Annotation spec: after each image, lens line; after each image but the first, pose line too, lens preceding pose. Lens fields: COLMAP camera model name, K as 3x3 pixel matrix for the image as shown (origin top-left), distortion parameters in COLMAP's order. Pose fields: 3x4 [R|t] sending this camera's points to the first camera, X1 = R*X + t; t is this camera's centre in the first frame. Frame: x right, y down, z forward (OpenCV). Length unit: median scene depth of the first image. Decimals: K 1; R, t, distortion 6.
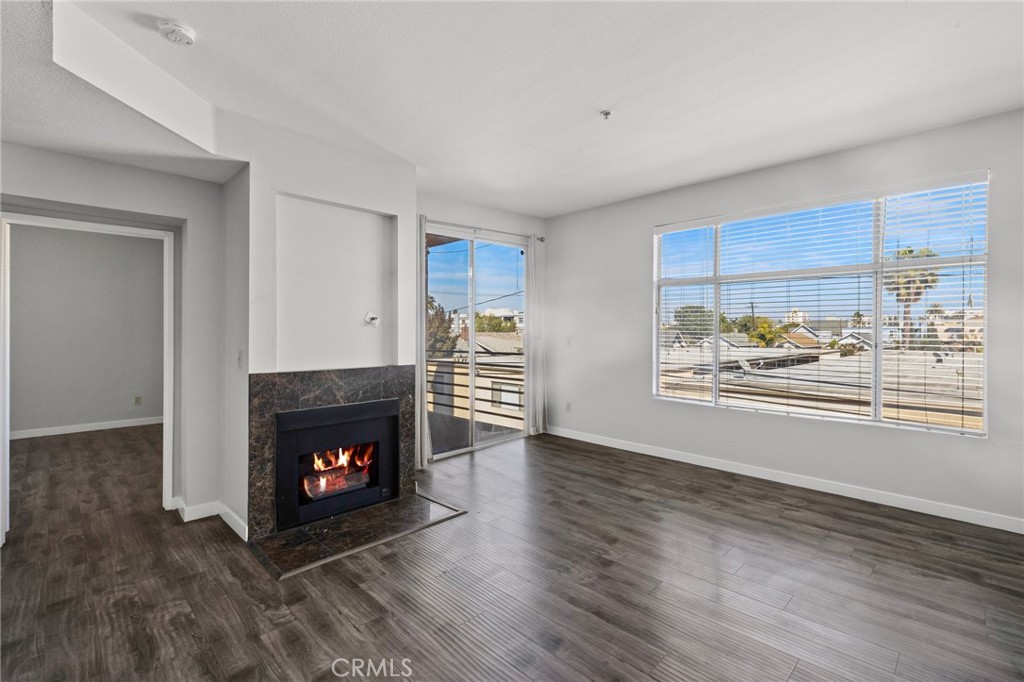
lens RADIAL K [[460.4, 0, 509.4], [0, 460.4, 338.0], [0, 0, 1]] dist [0.005219, 0.000090]
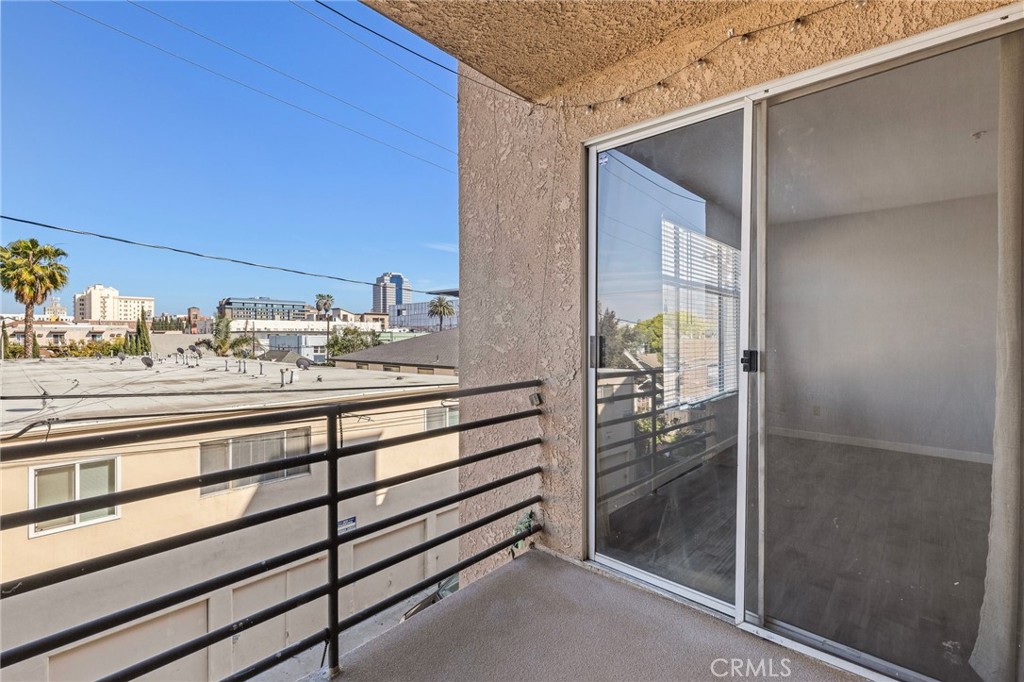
lens RADIAL K [[460.4, 0, 509.4], [0, 460.4, 338.0], [0, 0, 1]] dist [0.005219, 0.000090]
pose [[-0.057007, -0.004806, 0.998362, -0.675755], [0.014213, 0.999883, 0.005625, -0.020733], [-0.998273, 0.014510, -0.056932, 1.779265]]
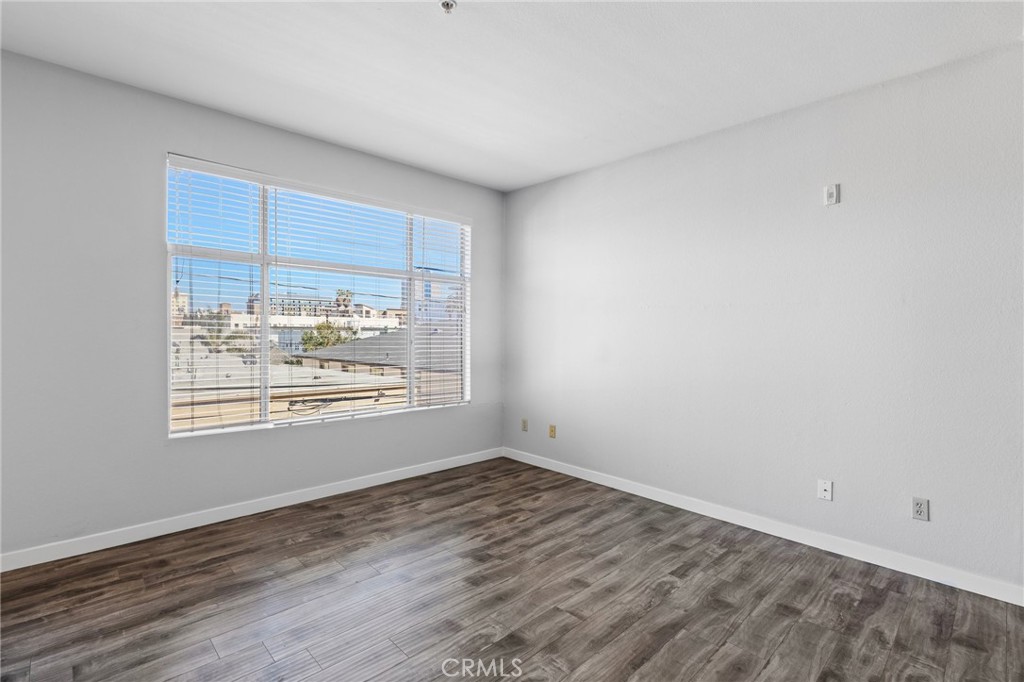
lens RADIAL K [[478.6, 0, 508.3], [0, 478.6, 337.2], [0, 0, 1]] dist [-0.004006, 0.000074]
pose [[0.016652, -0.008364, 0.999826, -0.407400], [0.007081, 0.999941, 0.008248, -0.003658], [-0.999836, 0.006942, 0.016710, 0.733197]]
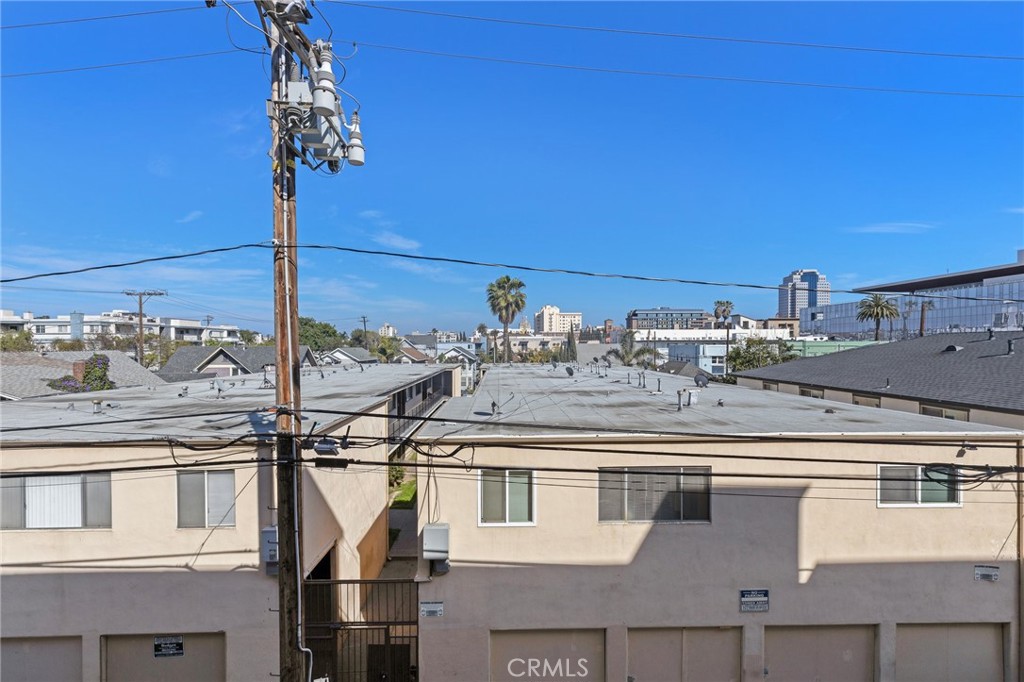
lens RADIAL K [[468.3, 0, 511.2], [0, 468.3, 353.4], [0, 0, 1]] dist [-0.000100, -0.000102]
pose [[0.680428, -0.016033, 0.732640, -0.145991], [0.012053, 0.999870, 0.010687, -0.104341], [-0.732716, 0.001559, 0.680533, 1.995704]]
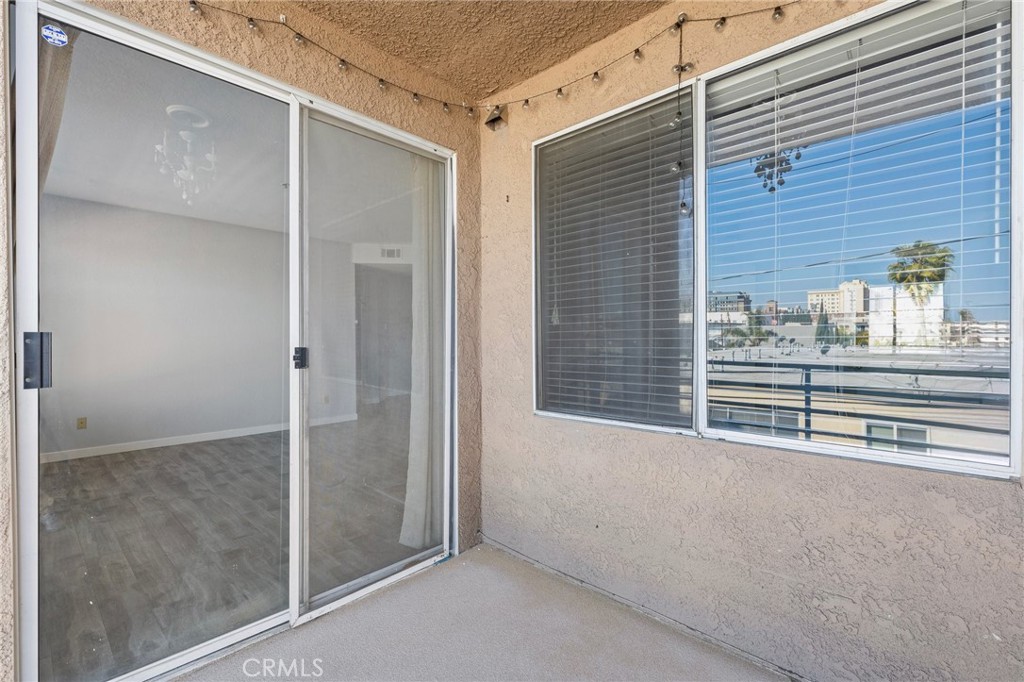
lens RADIAL K [[460.4, 0, 509.4], [0, 460.4, 338.0], [0, 0, 1]] dist [0.005219, 0.000090]
pose [[-0.999409, 0.000475, -0.034366, -0.366008], [-0.000093, 0.999863, 0.016527, -0.019233], [0.034369, 0.016520, -0.999273, 2.039359]]
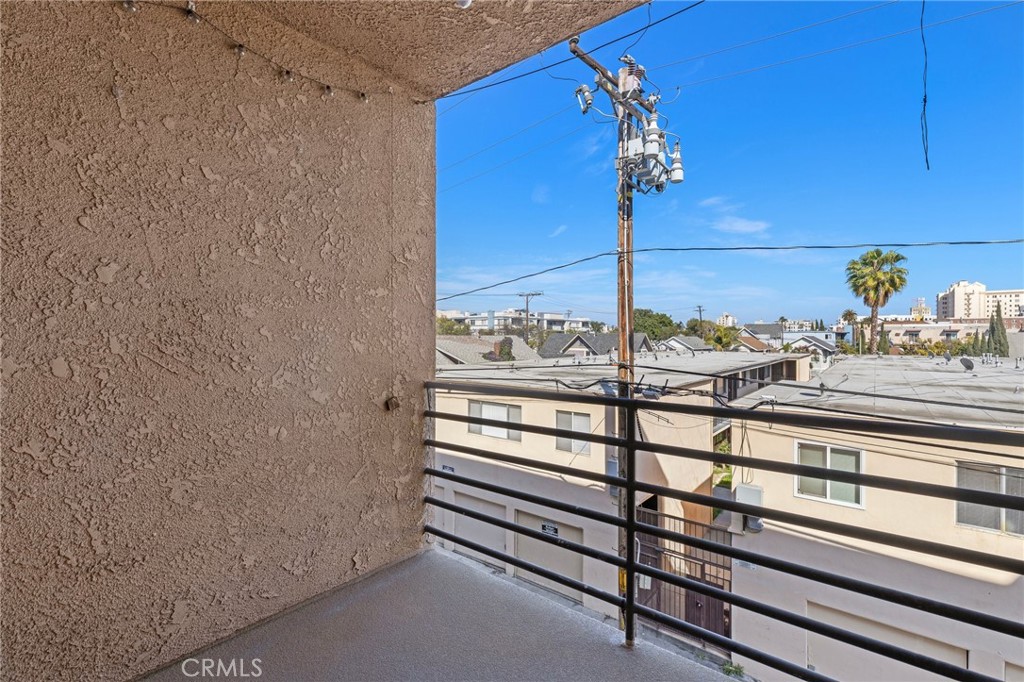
lens RADIAL K [[460.4, 0, 509.4], [0, 460.4, 338.0], [0, 0, 1]] dist [0.005219, 0.000090]
pose [[0.992400, -0.001064, 0.123050, -0.361998], [0.001955, 0.999973, -0.007123, -0.015282], [-0.123039, 0.007310, 0.992375, 1.407148]]
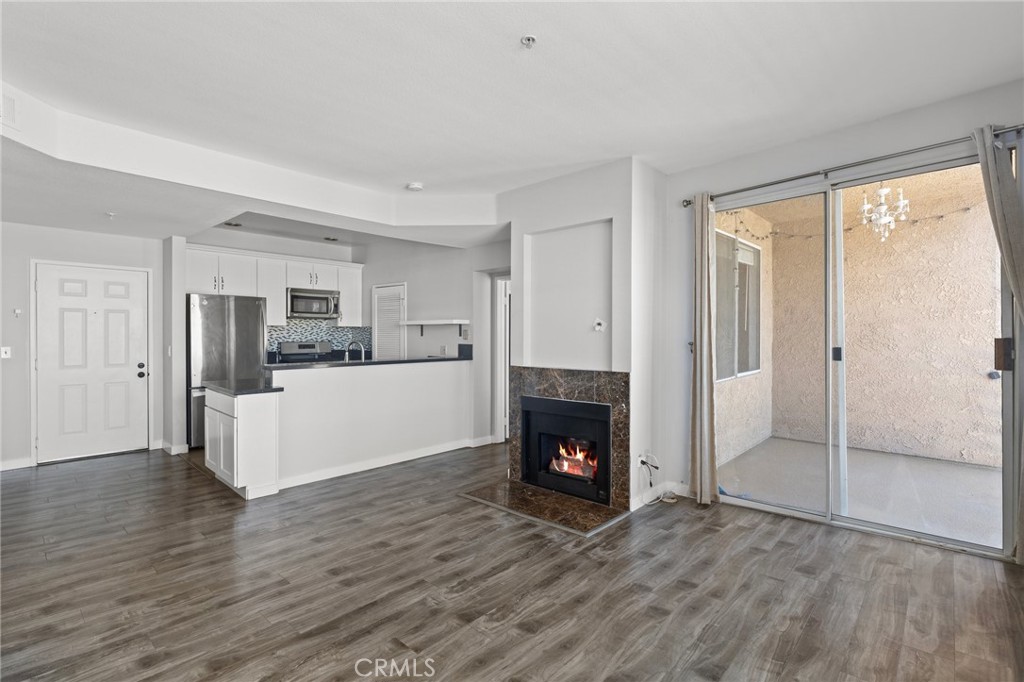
lens RADIAL K [[478.6, 0, 508.3], [0, 478.6, 337.2], [0, 0, 1]] dist [-0.004006, 0.000074]
pose [[0.044227, 0.002763, -0.999018, 0.791489], [-0.007962, 0.999965, 0.002413, -0.013680], [0.998990, 0.007847, 0.044247, 0.761768]]
